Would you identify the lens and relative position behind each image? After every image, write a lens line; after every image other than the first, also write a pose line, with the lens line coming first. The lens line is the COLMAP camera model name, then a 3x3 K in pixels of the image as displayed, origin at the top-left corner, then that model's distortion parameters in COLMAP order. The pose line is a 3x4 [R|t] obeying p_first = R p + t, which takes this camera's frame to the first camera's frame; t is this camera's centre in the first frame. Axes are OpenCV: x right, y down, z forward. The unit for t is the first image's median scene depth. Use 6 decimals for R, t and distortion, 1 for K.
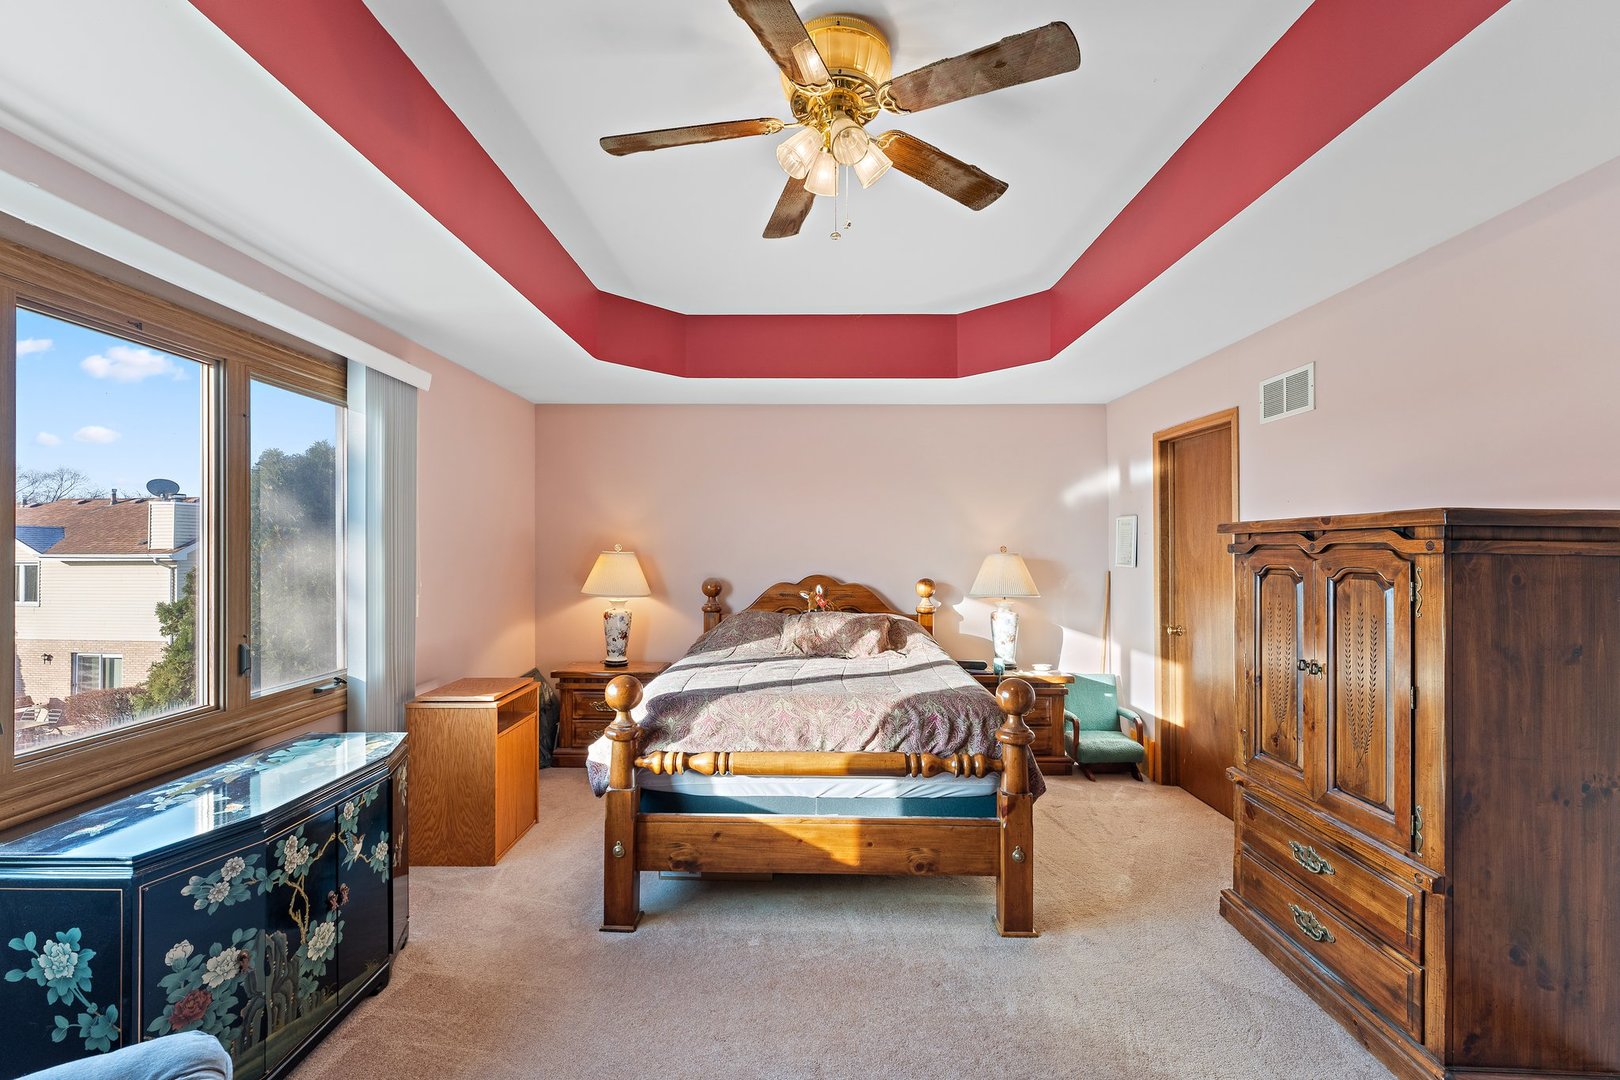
lens RADIAL K [[708.2, 0, 810.7], [0, 708.2, 545.1], [0, 0, 1]] dist [0.001762, 0.000238]
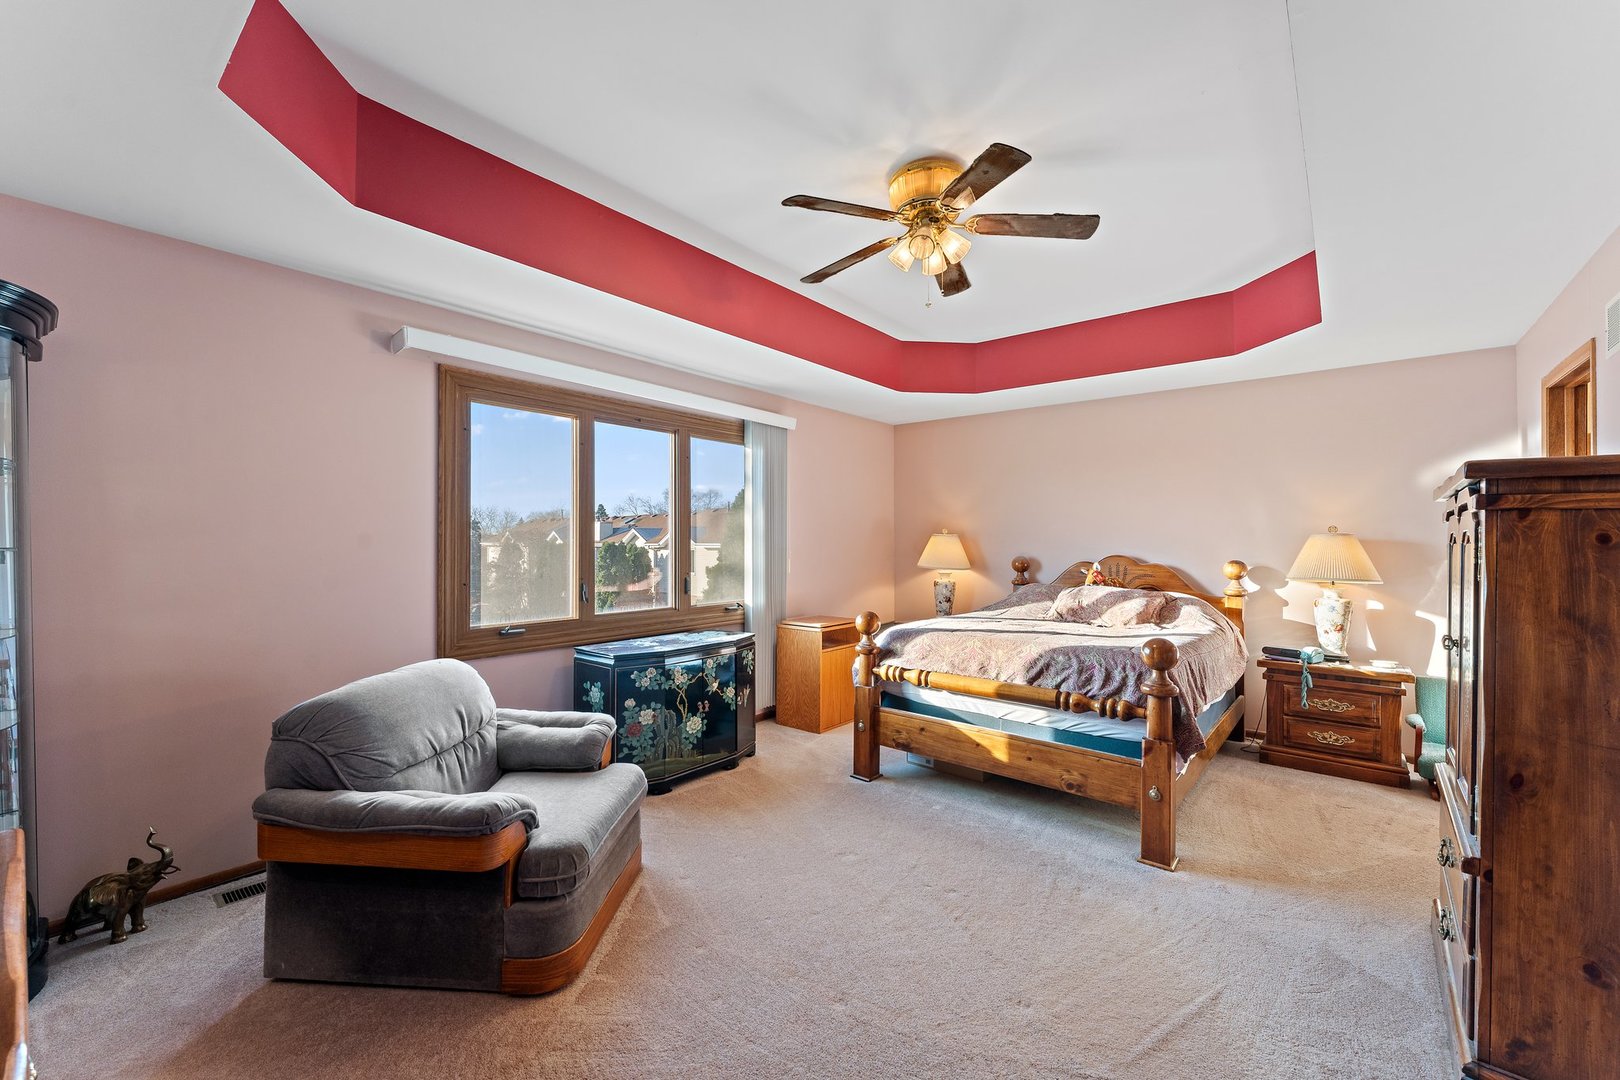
lens RADIAL K [[656.6, 0, 794.8], [0, 656.6, 544.8], [0, 0, 1]] dist [0.005838, 0.000456]
pose [[0.768941, 0.005448, -0.639297, 0.518423], [0.000007, 0.999964, 0.008531, 0.034109], [0.639320, -0.006564, 0.768913, -0.162700]]
